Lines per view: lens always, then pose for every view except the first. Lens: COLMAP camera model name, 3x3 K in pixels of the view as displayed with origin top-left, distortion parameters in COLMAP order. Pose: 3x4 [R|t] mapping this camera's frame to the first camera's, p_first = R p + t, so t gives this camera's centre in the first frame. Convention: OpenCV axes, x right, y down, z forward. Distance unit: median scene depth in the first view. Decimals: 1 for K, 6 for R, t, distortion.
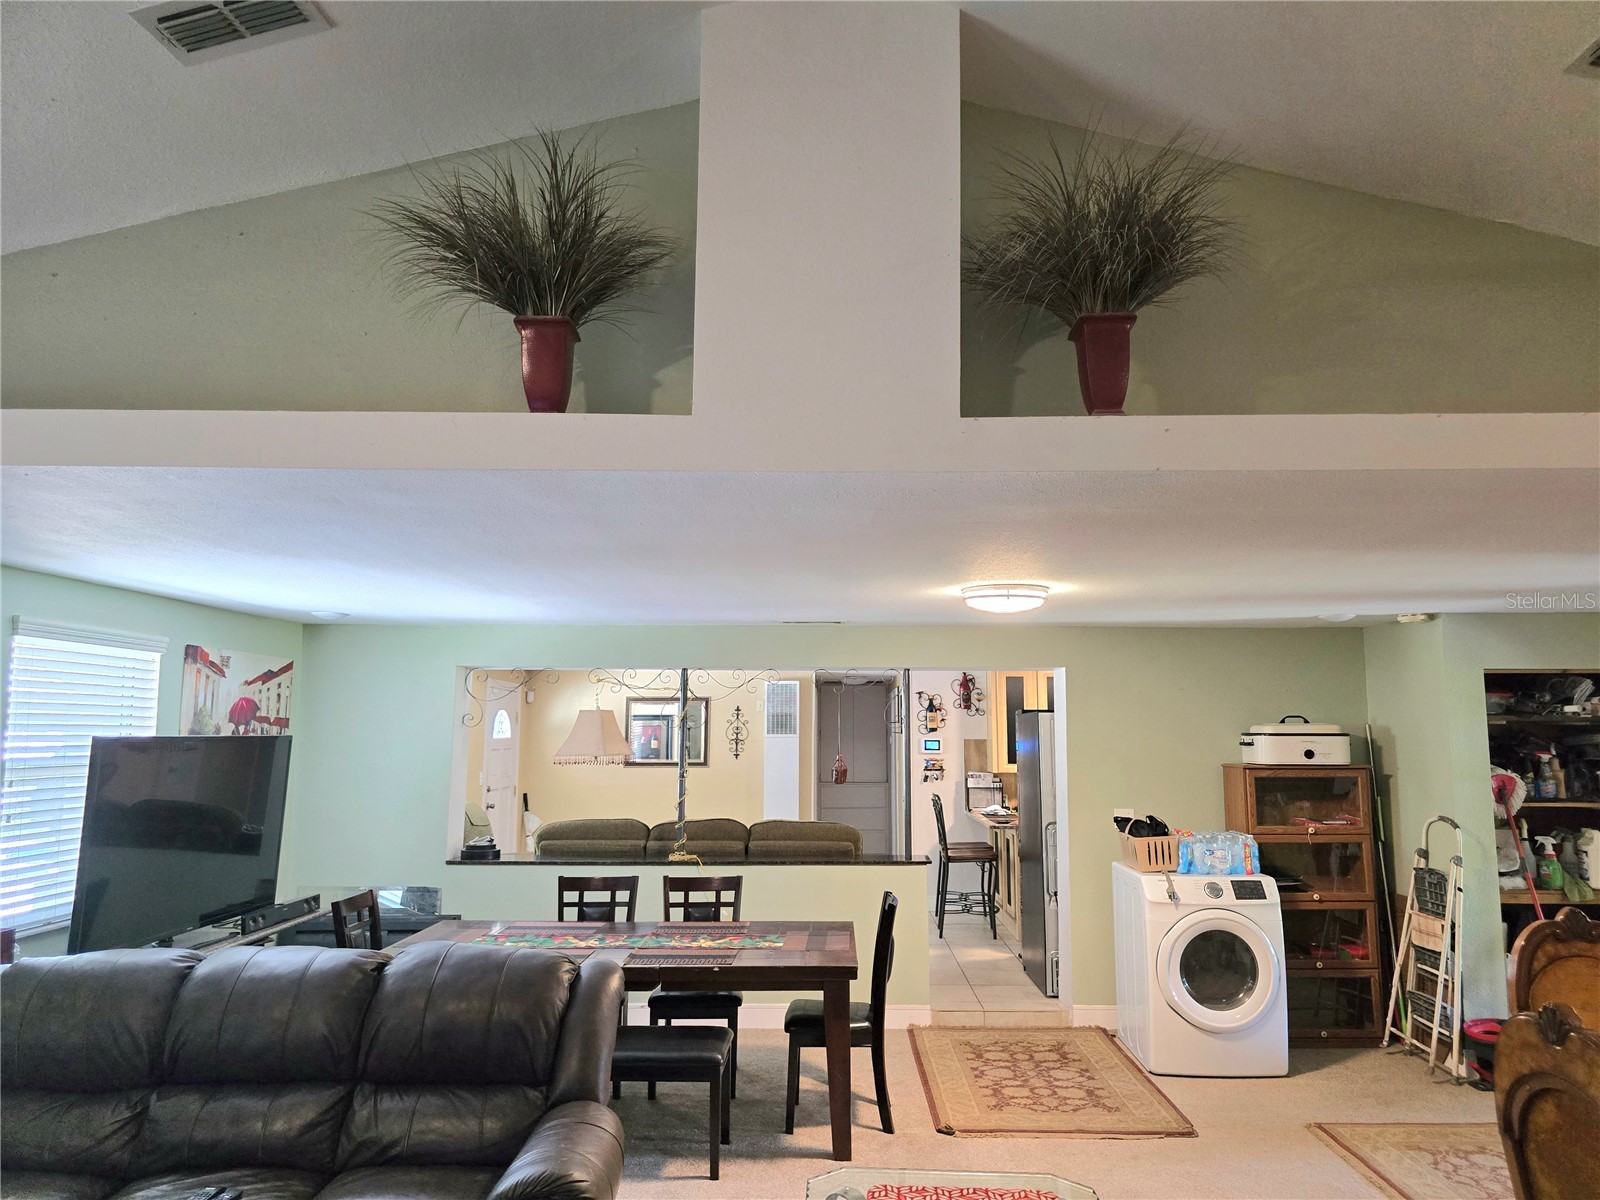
lens RADIAL K [[1072.3, 0, 835.9], [0, 1072.3, 612.1], [0, 0, 1]] dist [0.054531, -0.055541]
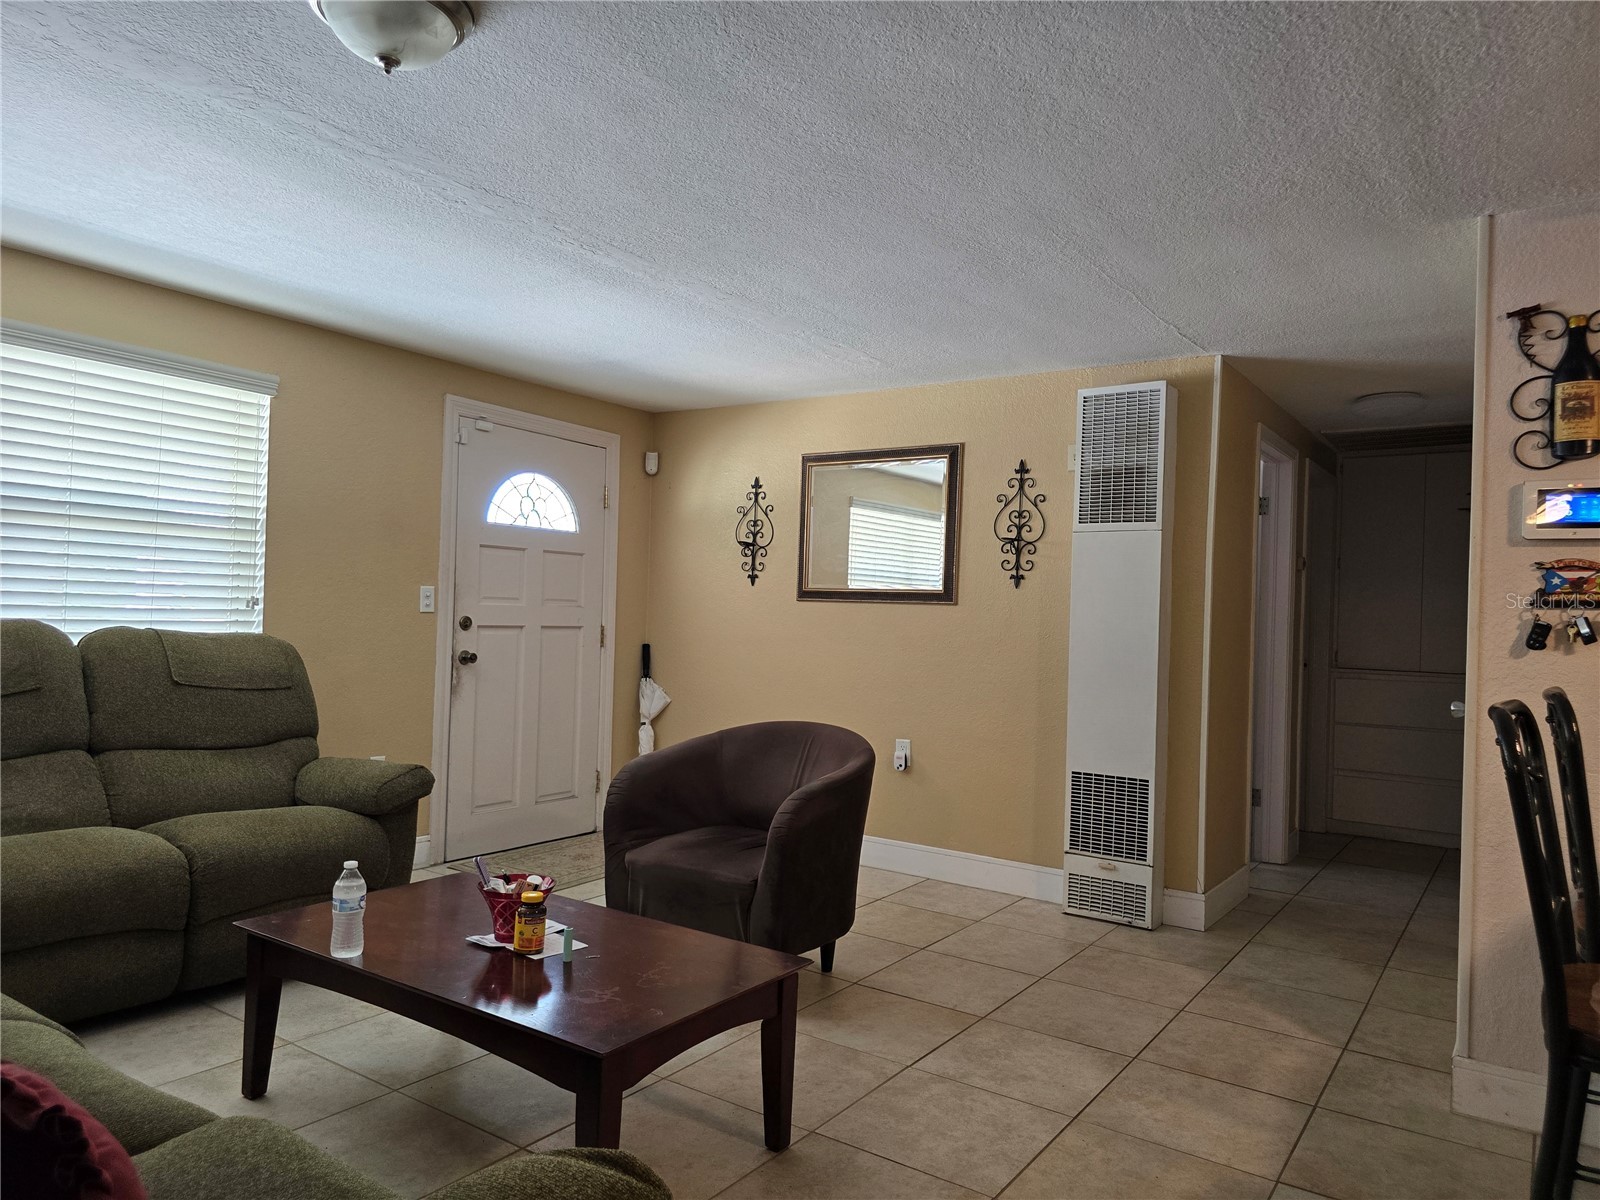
lens RADIAL K [[1072.3, 0, 799.1], [0, 1072.3, 606.3], [0, 0, 1]] dist [0.054531, -0.055541]
pose [[0.818196, 0.021240, -0.574547, 0.183726], [0.031357, 0.996181, 0.081482, 0.252336], [0.574084, -0.084684, 0.814405, 1.429983]]
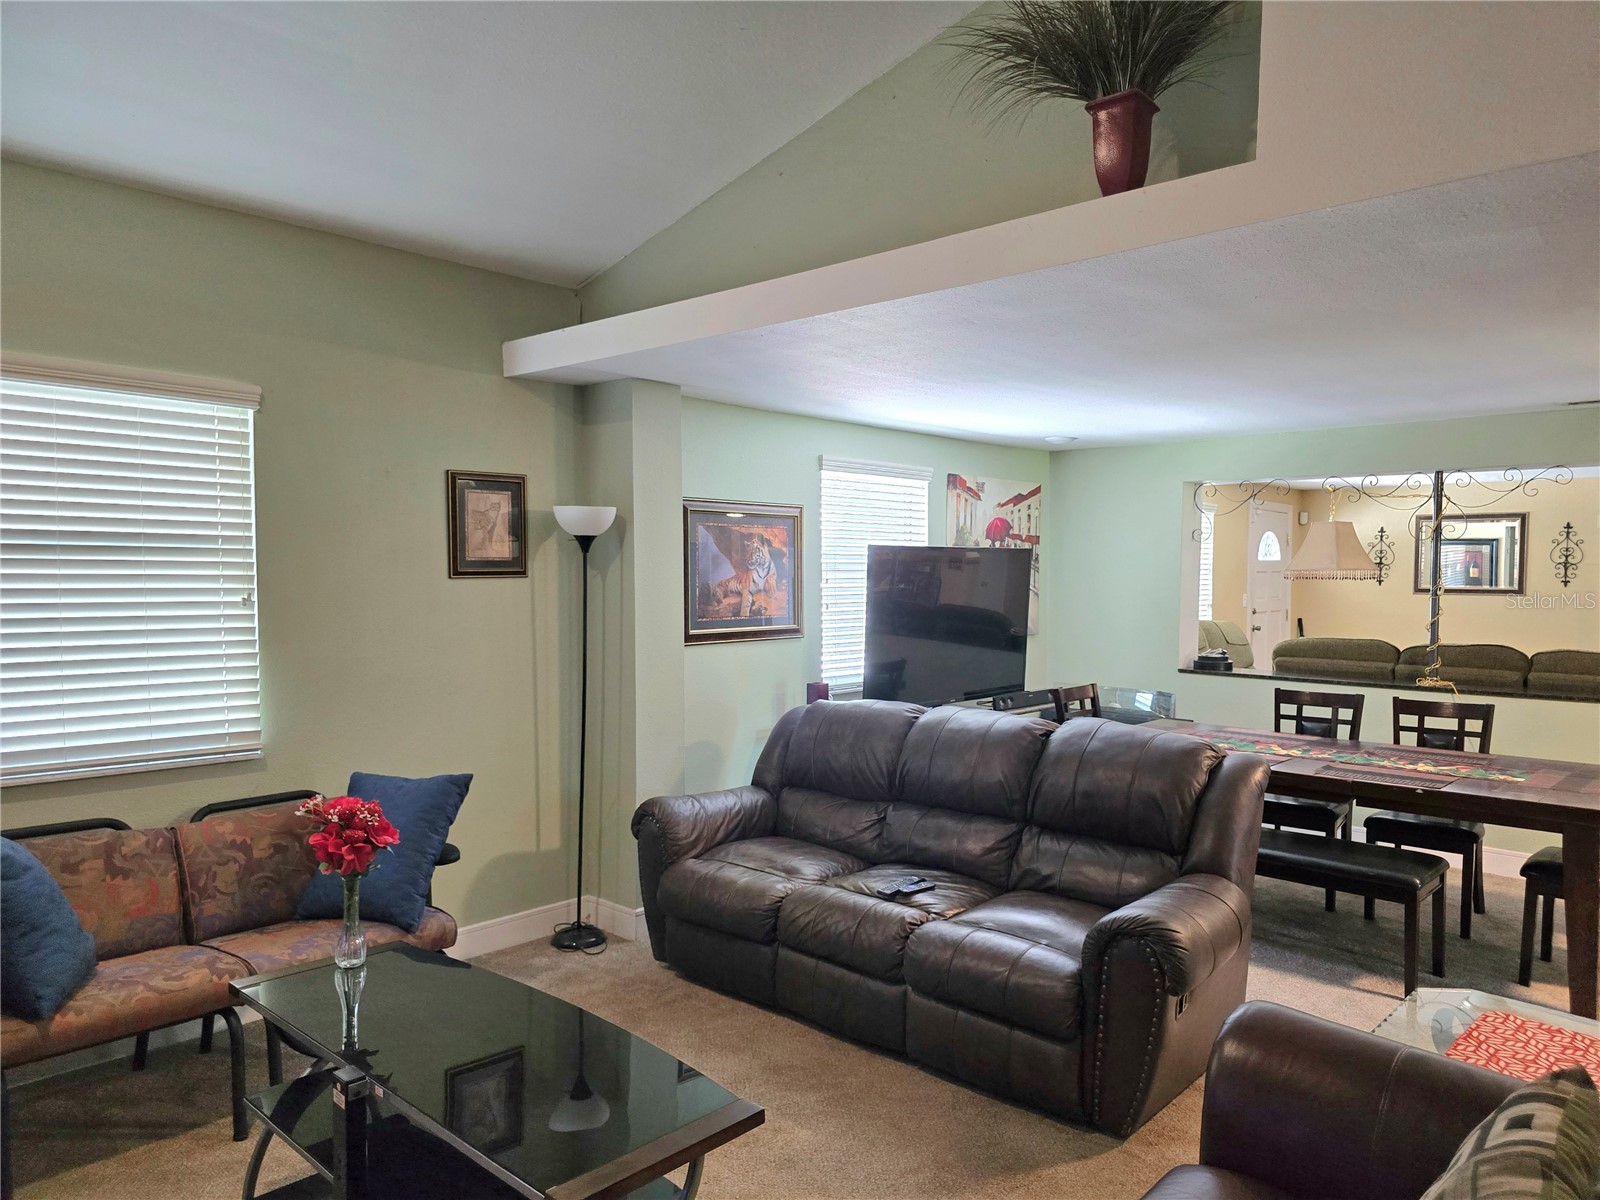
lens RADIAL K [[1072.3, 0, 831.6], [0, 1072.3, 612.2], [0, 0, 1]] dist [0.054531, -0.055541]
pose [[0.741961, 0.025725, -0.669950, 0.116354], [0.075323, 0.989739, 0.121424, 0.029854], [0.666199, -0.140554, 0.732410, 0.019525]]
